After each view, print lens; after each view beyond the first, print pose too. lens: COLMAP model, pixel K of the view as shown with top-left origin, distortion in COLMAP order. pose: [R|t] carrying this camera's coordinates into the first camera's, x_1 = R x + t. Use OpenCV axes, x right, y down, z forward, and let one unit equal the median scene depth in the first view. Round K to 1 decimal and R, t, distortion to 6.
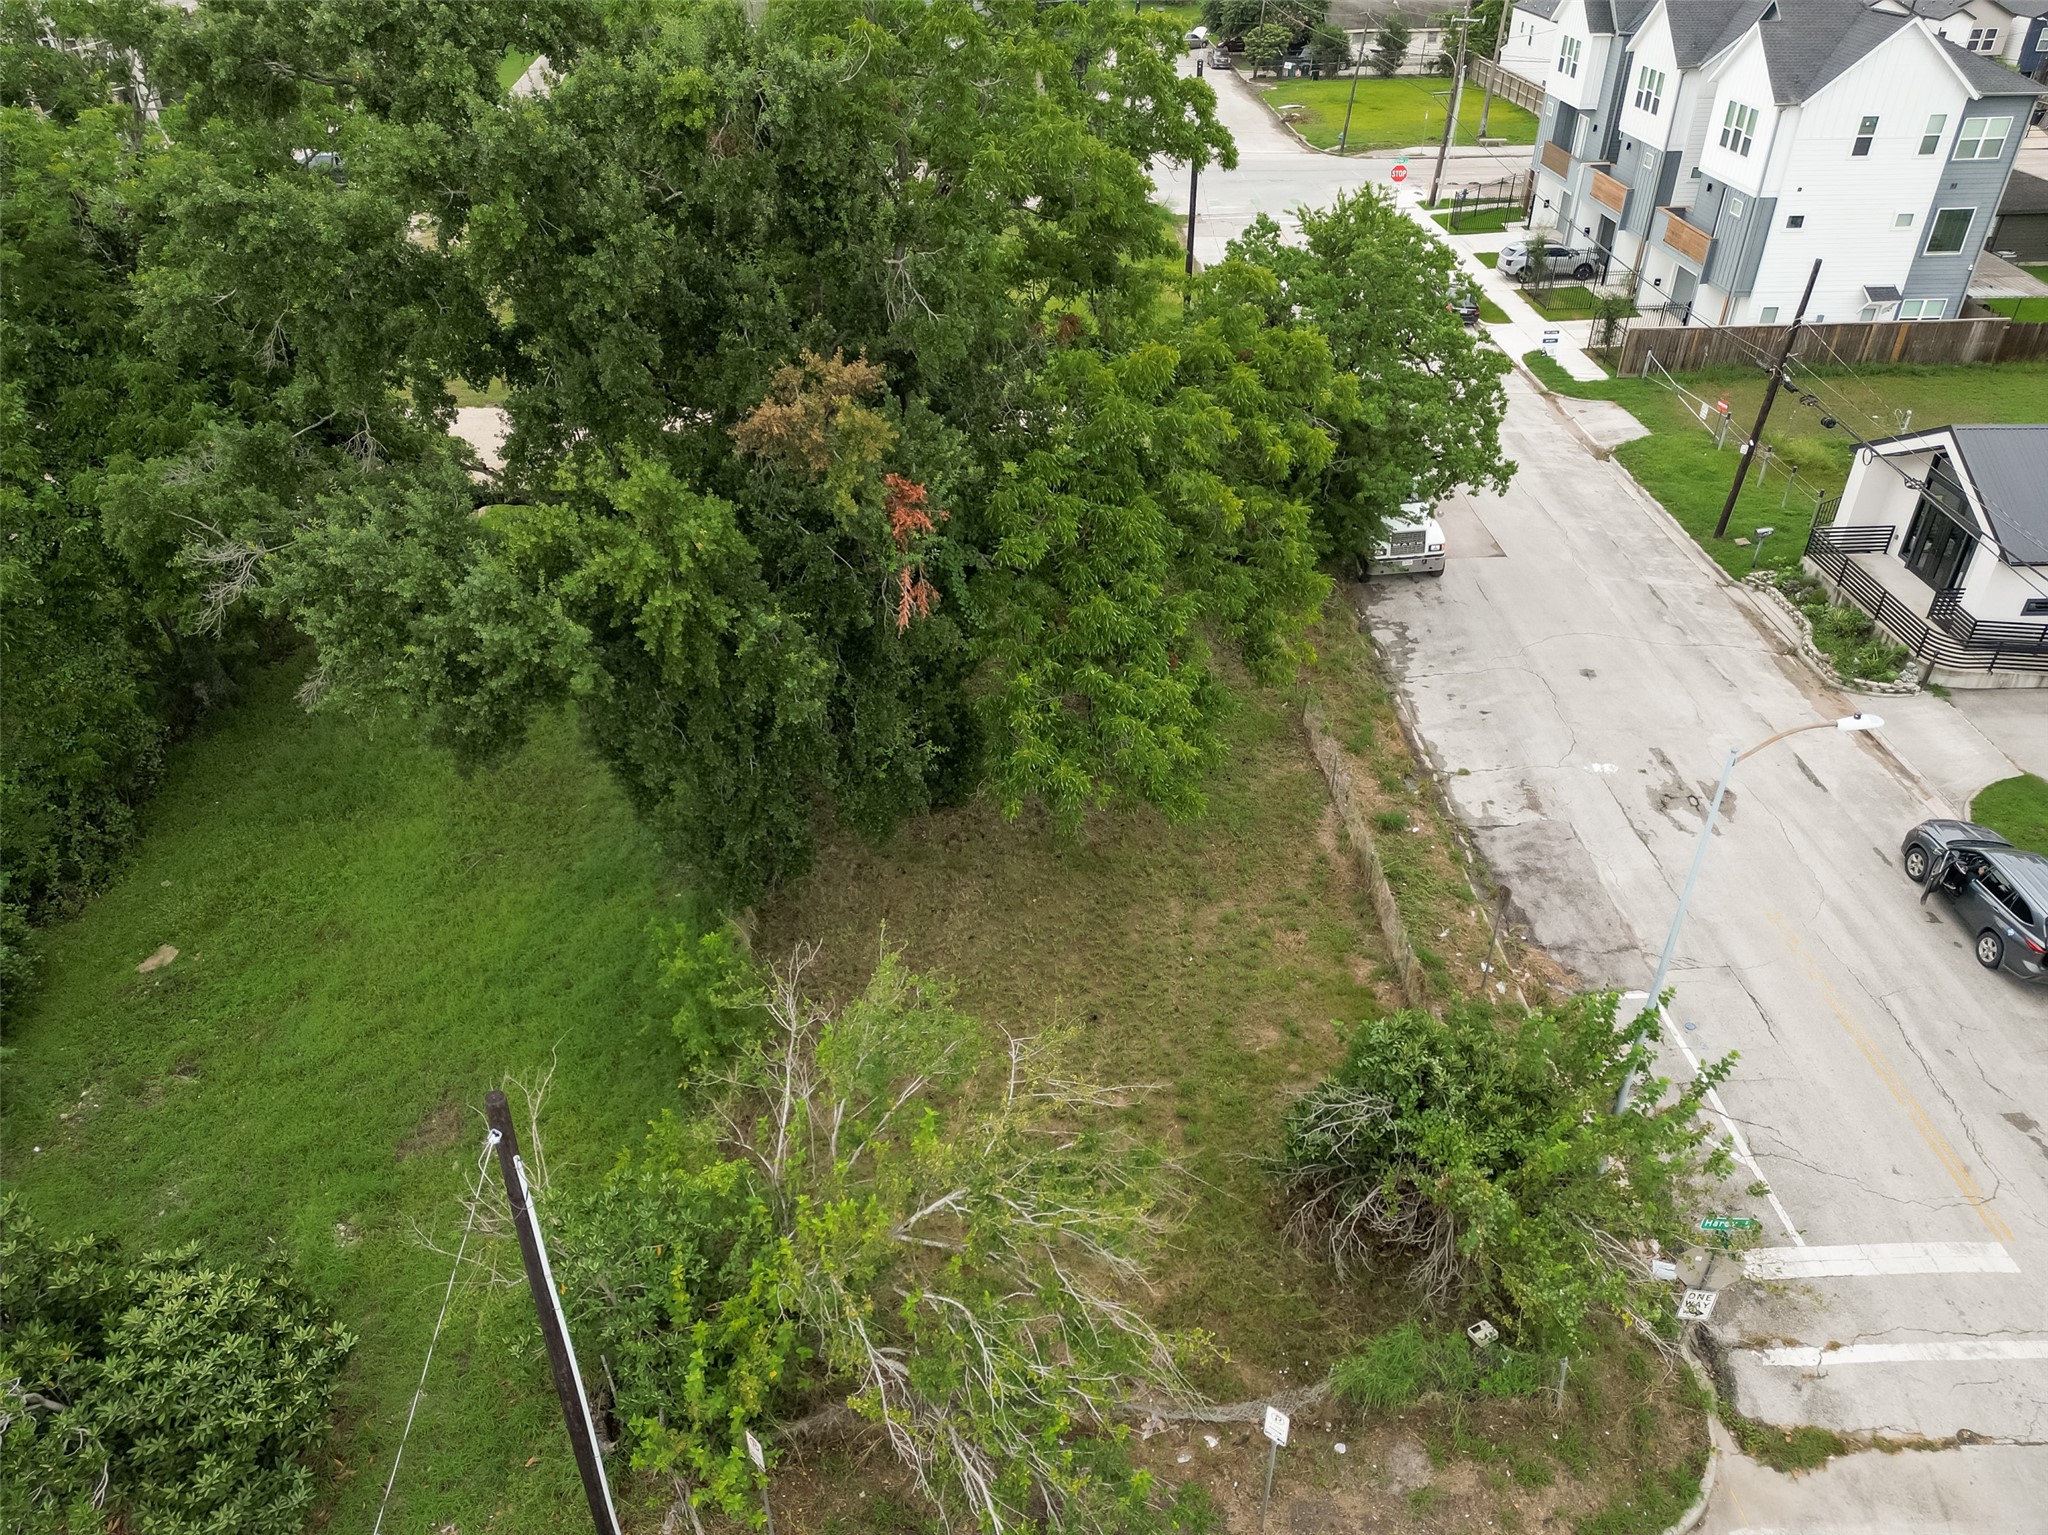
lens RADIAL K [[1445.2, 0, 1026.5], [0, 1445.2, 761.8], [0, 0, 1]] dist [0.052260, -0.027362]
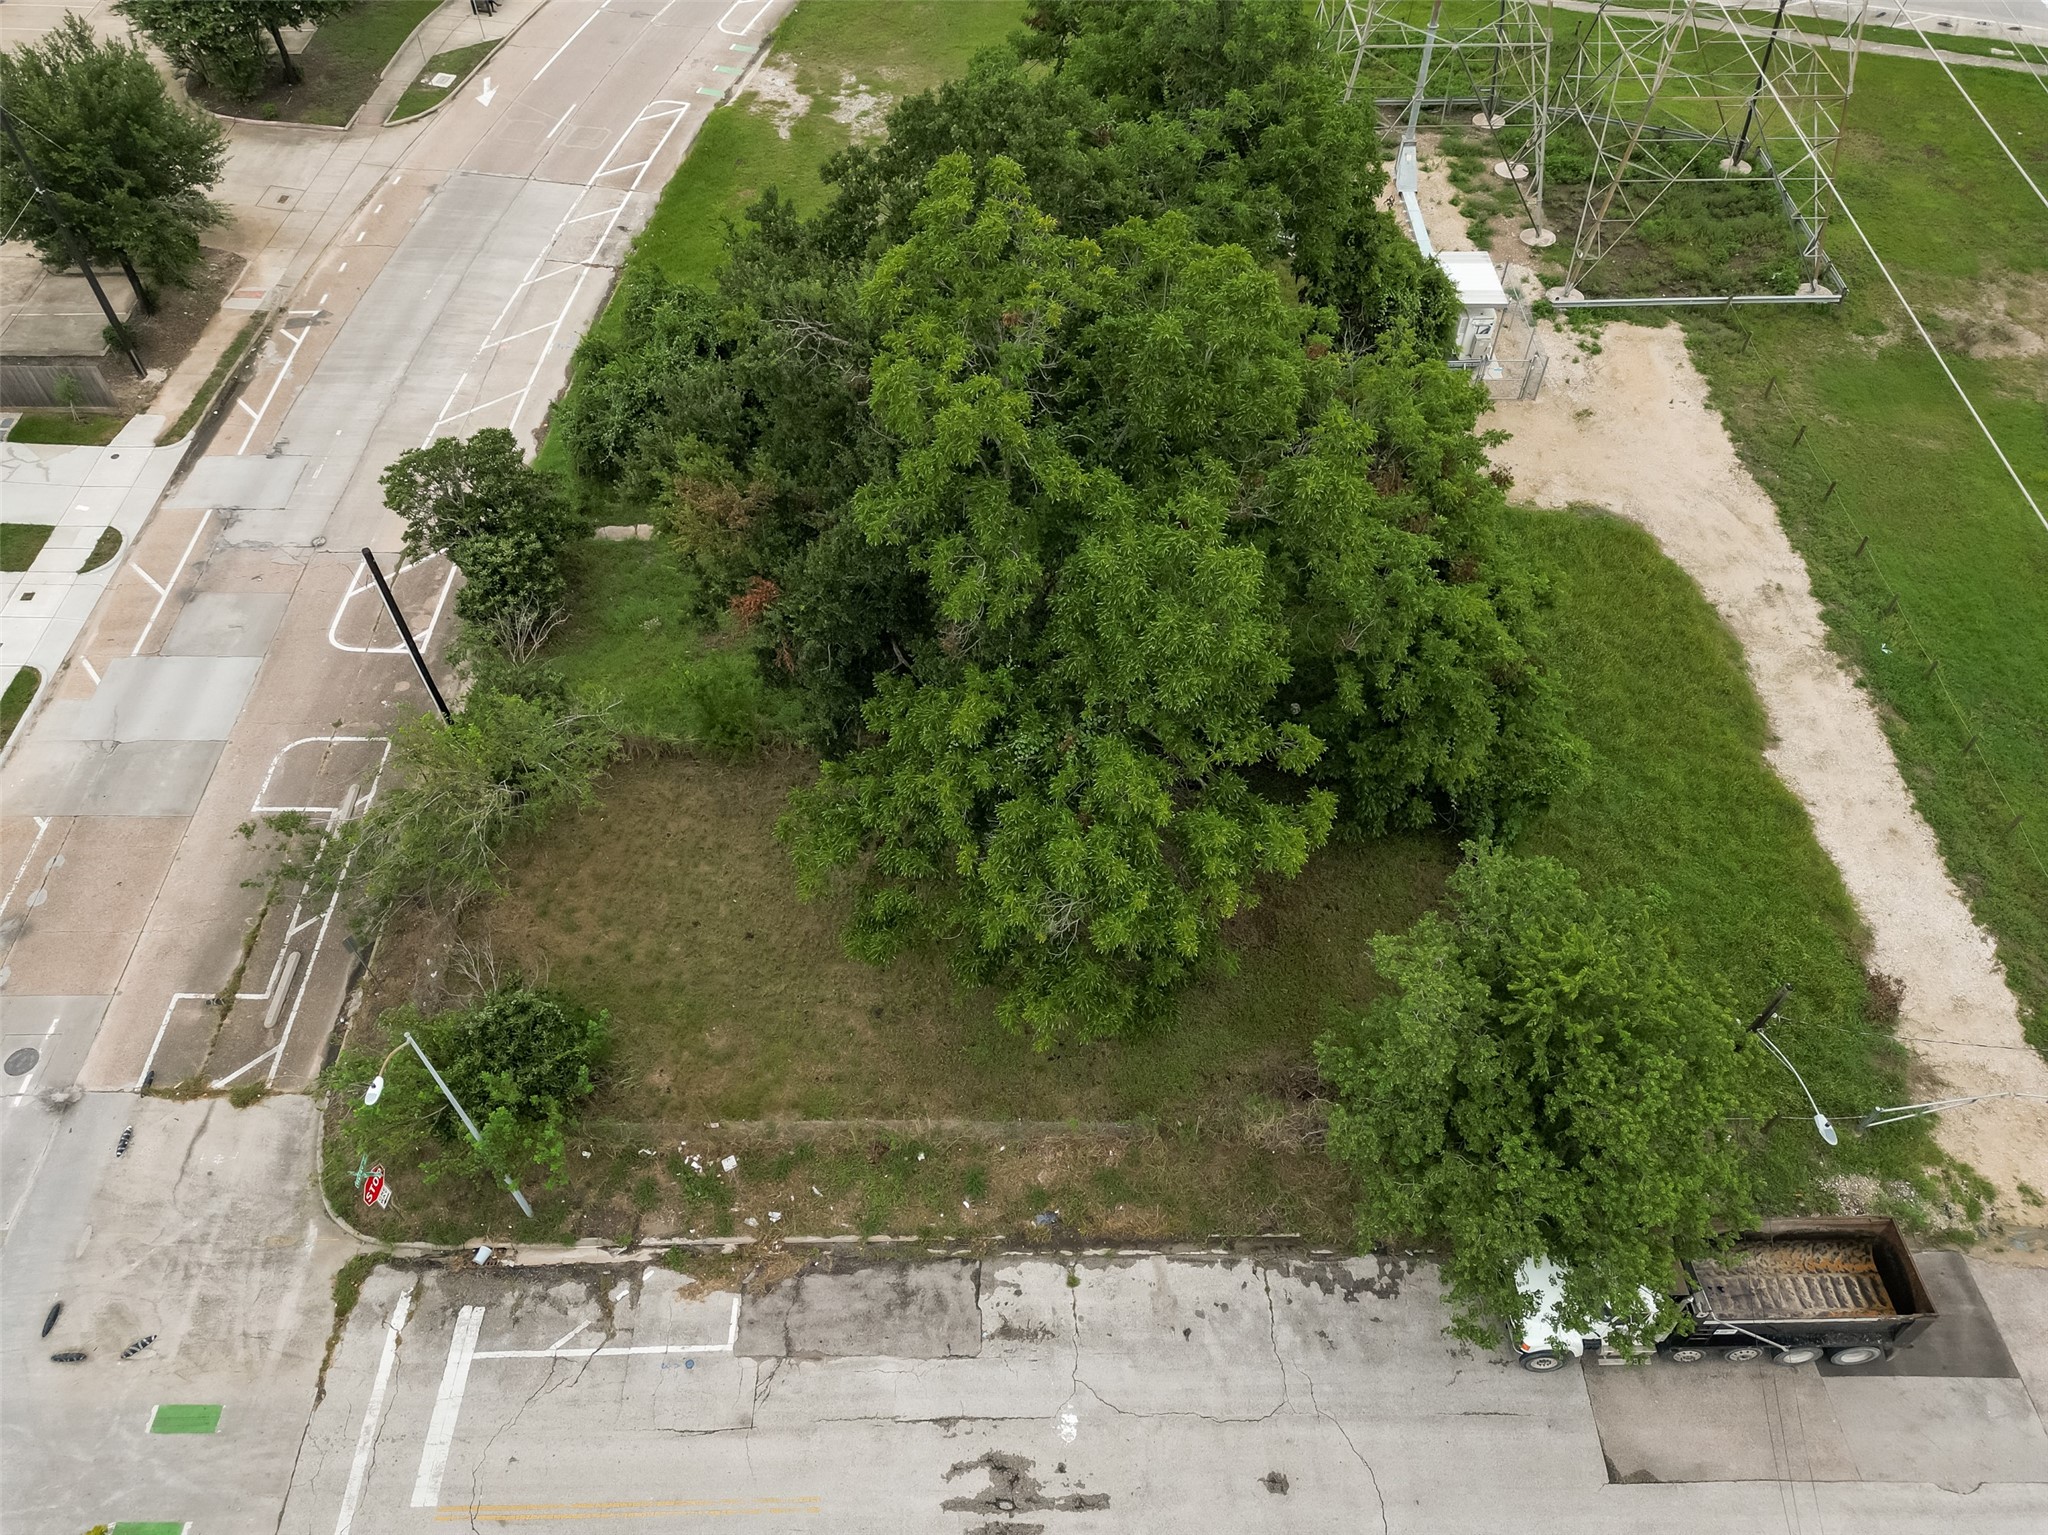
lens RADIAL K [[1445.5, 0, 1024.0], [0, 1445.5, 767.5], [0, 0, 1]] dist [0.064168, -0.051293]
pose [[-0.016327, 0.775701, -0.630889, 0.593722], [-0.545317, 0.521963, 0.655885, -0.729518], [0.838071, 0.354743, 0.414481, 0.398203]]
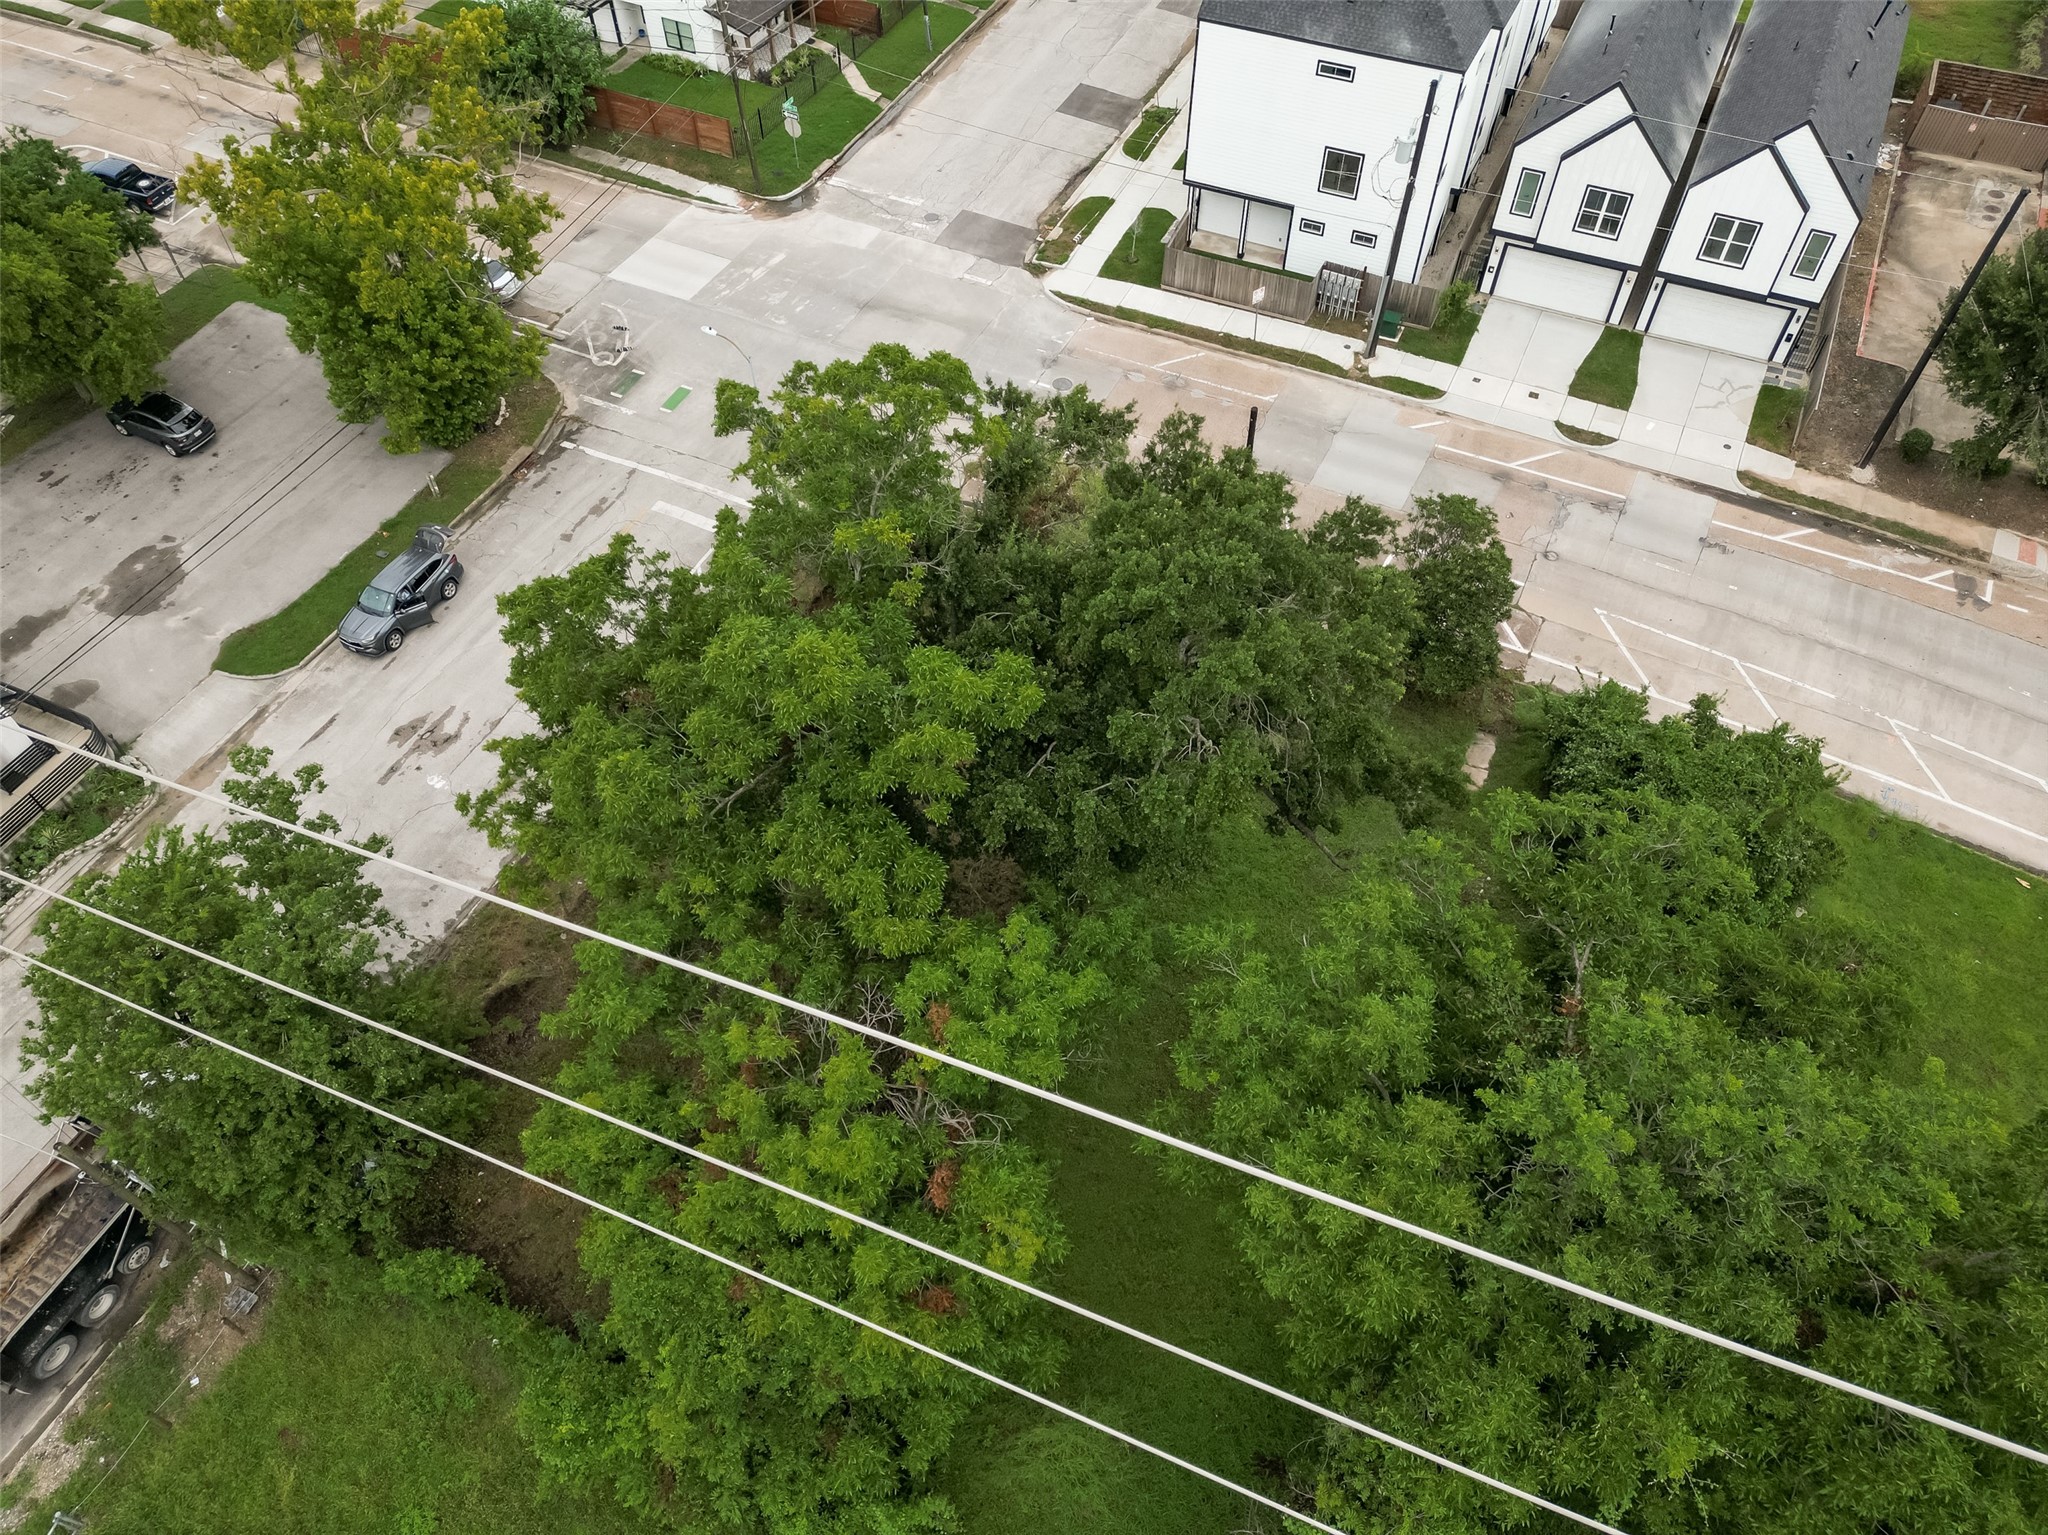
lens RADIAL K [[1445.5, 0, 1024.0], [0, 1445.5, 767.5], [0, 0, 1]] dist [0.064168, -0.051293]
pose [[-0.892332, -0.350205, 0.284780, -0.401842], [0.250905, 0.139624, 0.957889, -1.013182], [-0.375220, 0.926208, -0.036723, 0.754906]]
